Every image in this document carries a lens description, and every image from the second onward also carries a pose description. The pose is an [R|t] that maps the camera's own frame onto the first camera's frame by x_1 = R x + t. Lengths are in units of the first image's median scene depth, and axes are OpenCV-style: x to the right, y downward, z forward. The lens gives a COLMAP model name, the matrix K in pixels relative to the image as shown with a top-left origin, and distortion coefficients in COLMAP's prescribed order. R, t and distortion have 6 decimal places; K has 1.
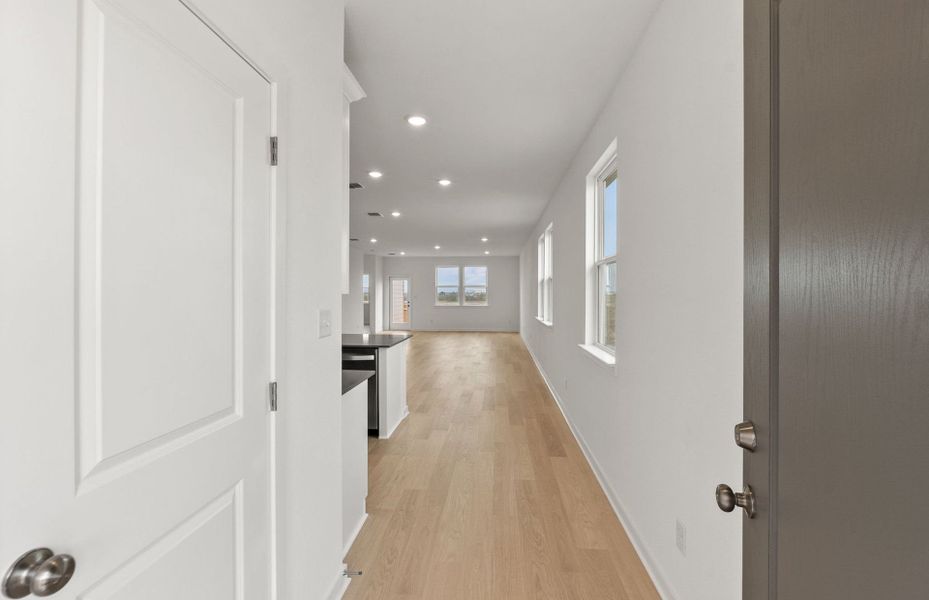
lens RADIAL K [[389.2, 0, 468.5], [0, 389.2, 292.6], [0, 0, 1]] dist [-0.001836, -0.000139]
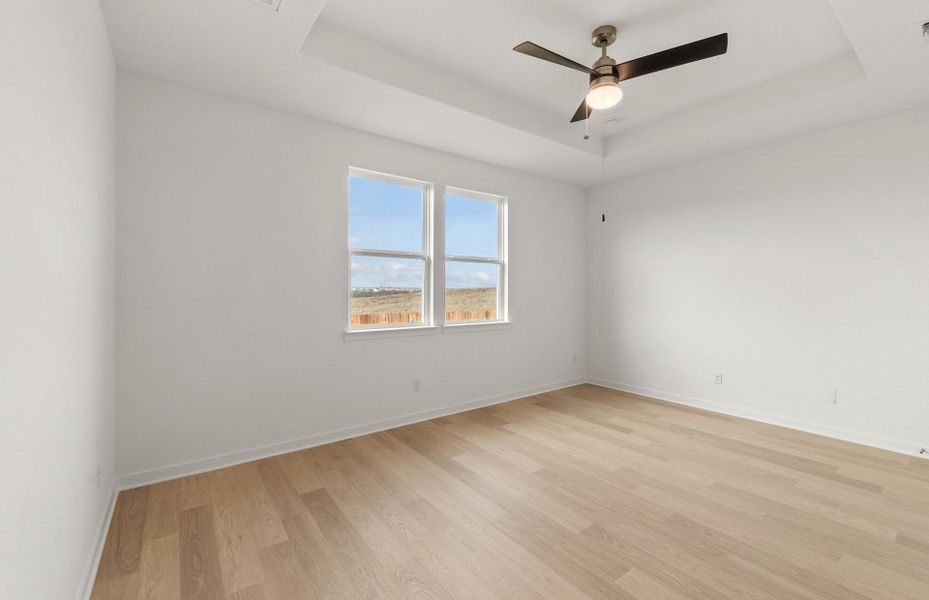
lens RADIAL K [[389.2, 0, 468.5], [0, 389.2, 292.6], [0, 0, 1]] dist [-0.001836, -0.000139]
pose [[0.748659, -0.004888, 0.662937, -0.205705], [-0.000387, 0.999969, 0.007810, 0.007575], [-0.662955, -0.006103, 0.748635, 0.828706]]
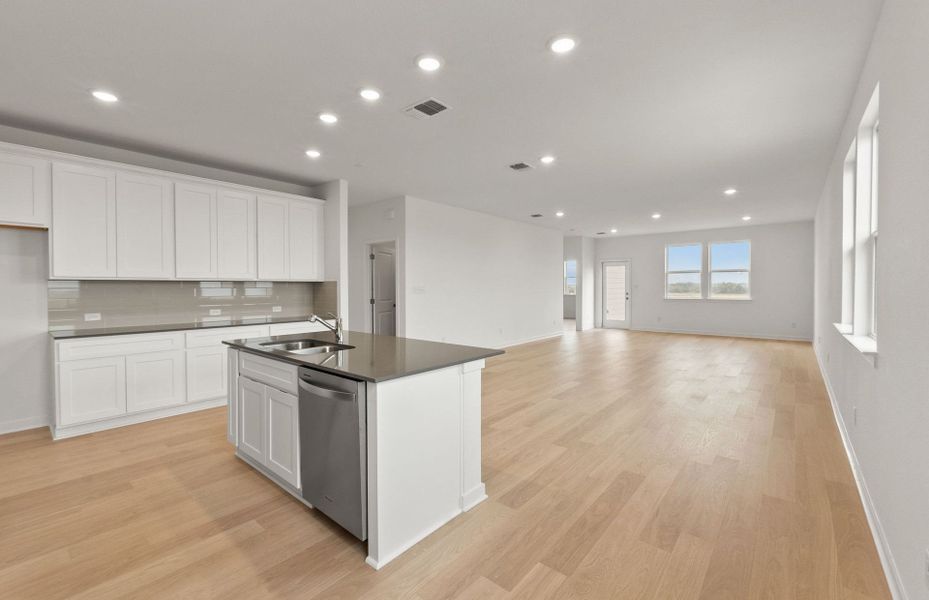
lens RADIAL K [[389.2, 0, 468.5], [0, 389.2, 292.6], [0, 0, 1]] dist [-0.001836, -0.000139]
pose [[0.813936, 0.005209, -0.580931, 0.045406], [0.007214, 0.999792, 0.019073, 0.005889], [0.580910, -0.019715, 0.813729, 0.186931]]
